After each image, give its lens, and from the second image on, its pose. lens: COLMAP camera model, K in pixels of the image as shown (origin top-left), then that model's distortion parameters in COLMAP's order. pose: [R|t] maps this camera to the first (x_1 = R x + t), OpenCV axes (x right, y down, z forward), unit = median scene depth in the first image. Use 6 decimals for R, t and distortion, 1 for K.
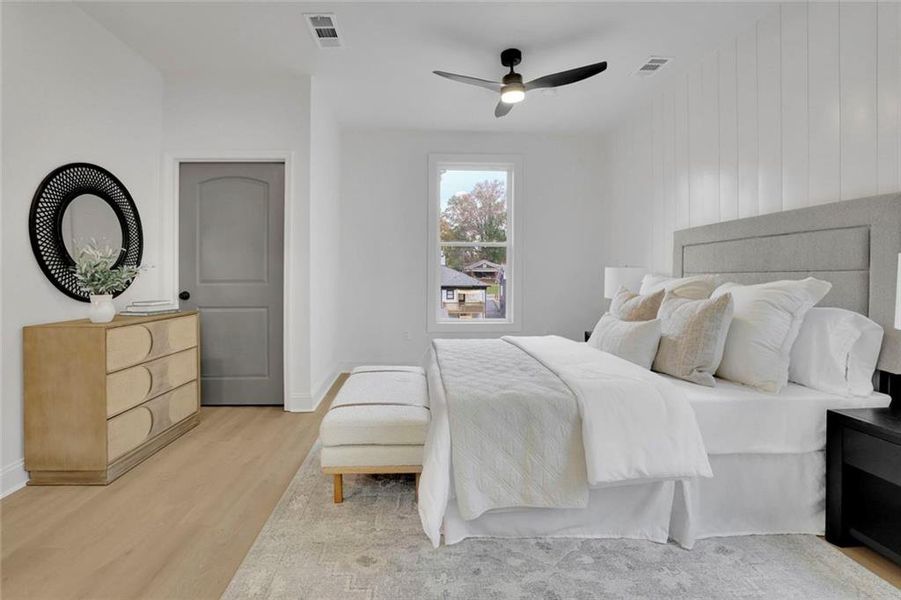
lens RADIAL K [[419.0, 0, 458.5], [0, 419.0, 273.7], [0, 0, 1]] dist [-0.019116, 0.002568]
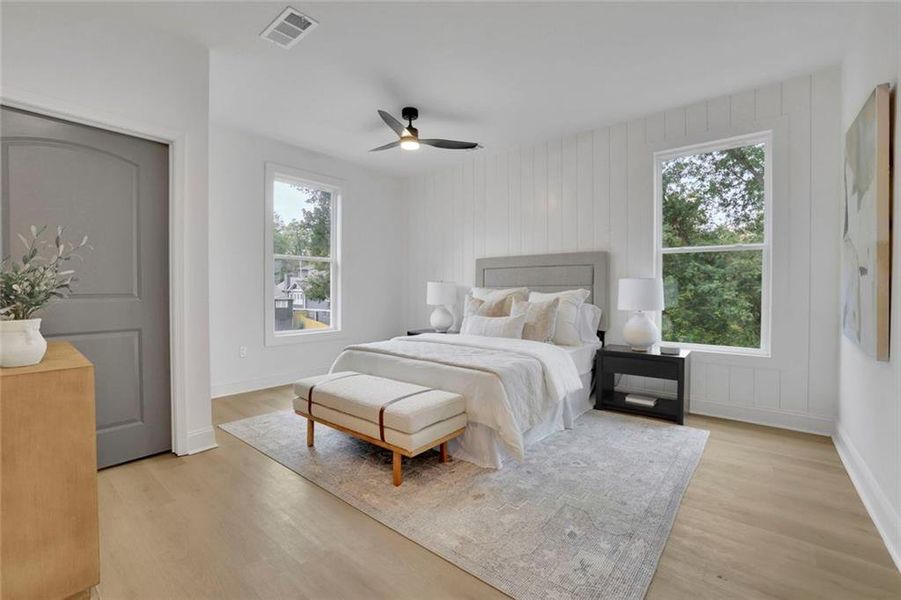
lens RADIAL K [[375.5, 0, 474.1], [0, 375.5, 294.6], [0, 0, 1]] dist [-0.032395, 0.003957]
pose [[0.658378, -0.012876, 0.752577, -0.604678], [-0.000470, 0.999846, 0.017517, 0.004314], [-0.752687, -0.011886, 0.658271, 0.114967]]
